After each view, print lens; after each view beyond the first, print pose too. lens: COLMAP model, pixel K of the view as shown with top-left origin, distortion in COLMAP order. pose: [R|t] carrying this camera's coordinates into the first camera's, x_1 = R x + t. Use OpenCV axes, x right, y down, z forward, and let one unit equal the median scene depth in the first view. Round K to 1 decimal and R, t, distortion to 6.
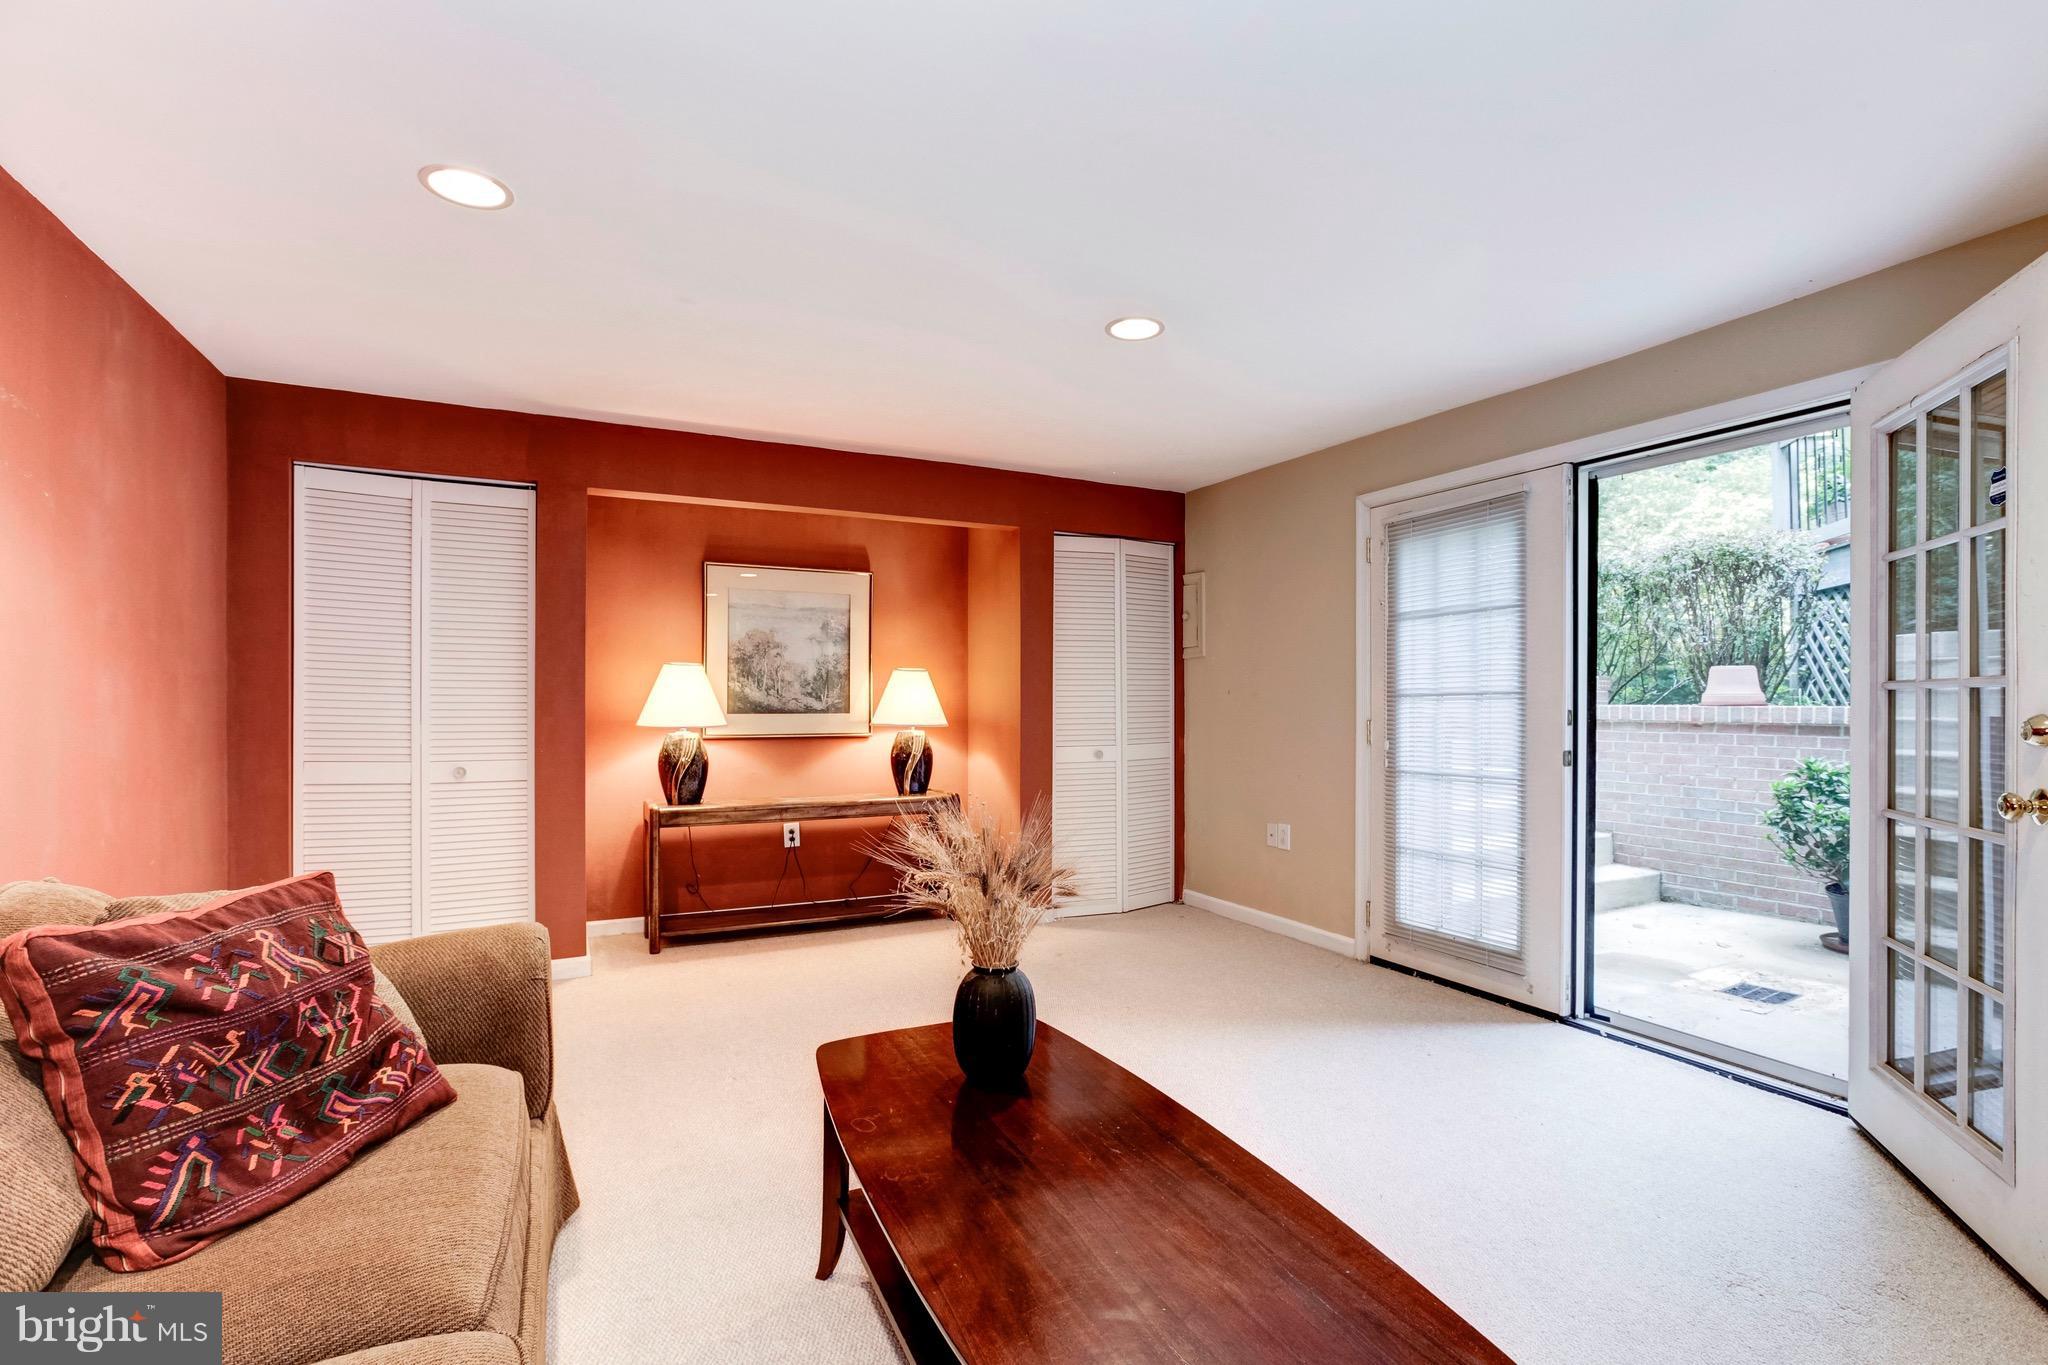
lens RADIAL K [[970.6, 0, 1033.6], [0, 970.6, 690.9], [0, 0, 1]] dist [-0.000592, -0.000219]
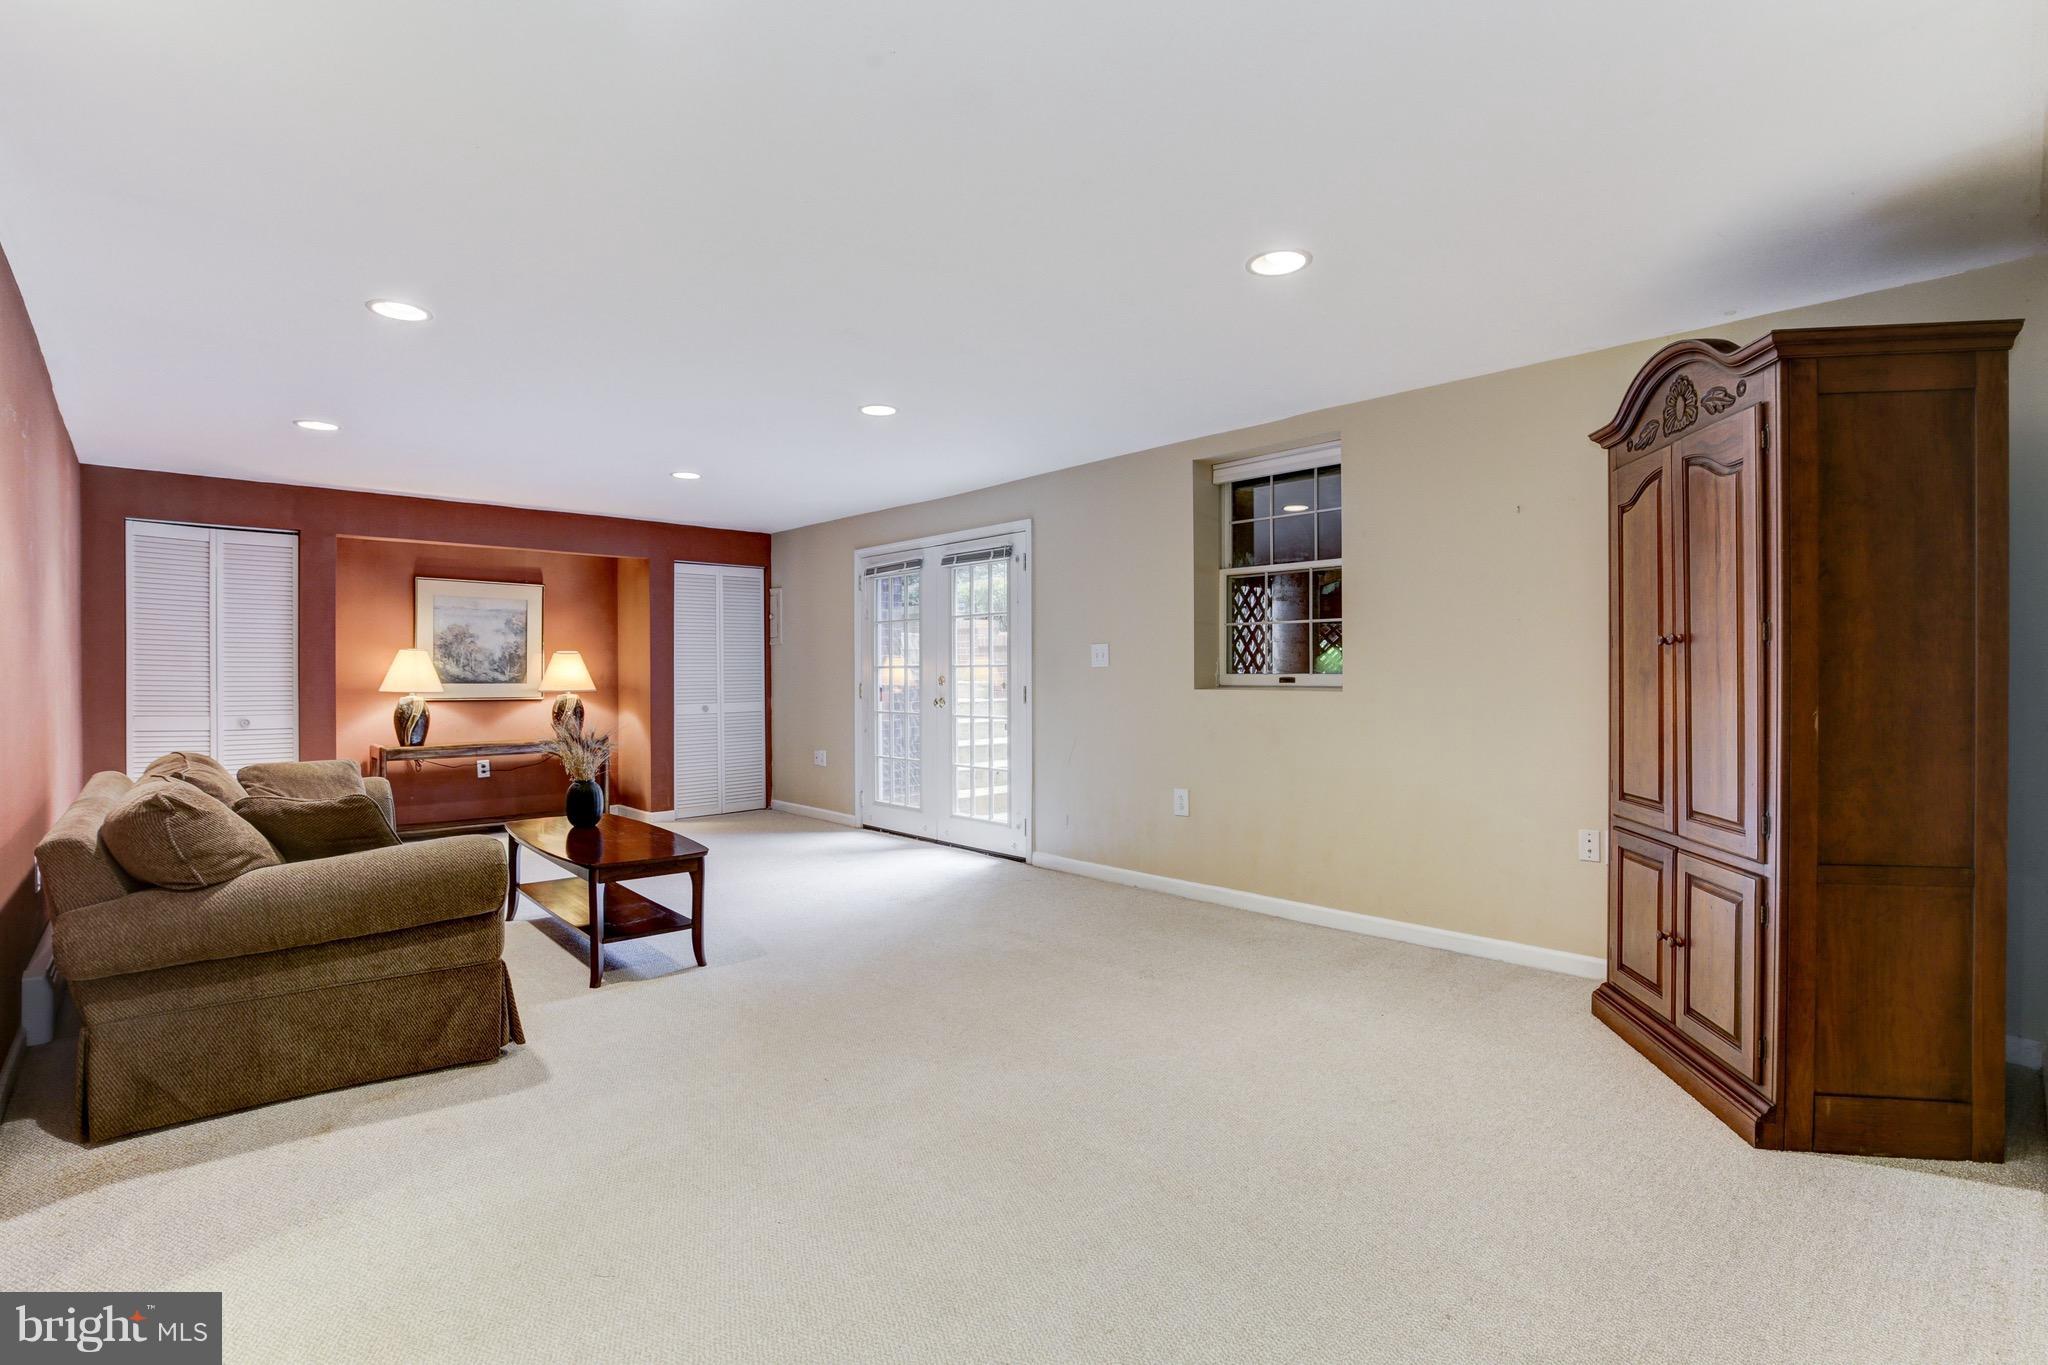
lens RADIAL K [[1026.7, 0, 1021.4], [0, 1026.7, 670.9], [0, 0, 1]] dist [-0.001091, -0.000458]
pose [[0.965911, -0.003670, 0.258848, 0.129694], [0.000920, 0.999942, 0.010745, -0.010694], [-0.258872, -0.010140, 0.965858, -0.685606]]
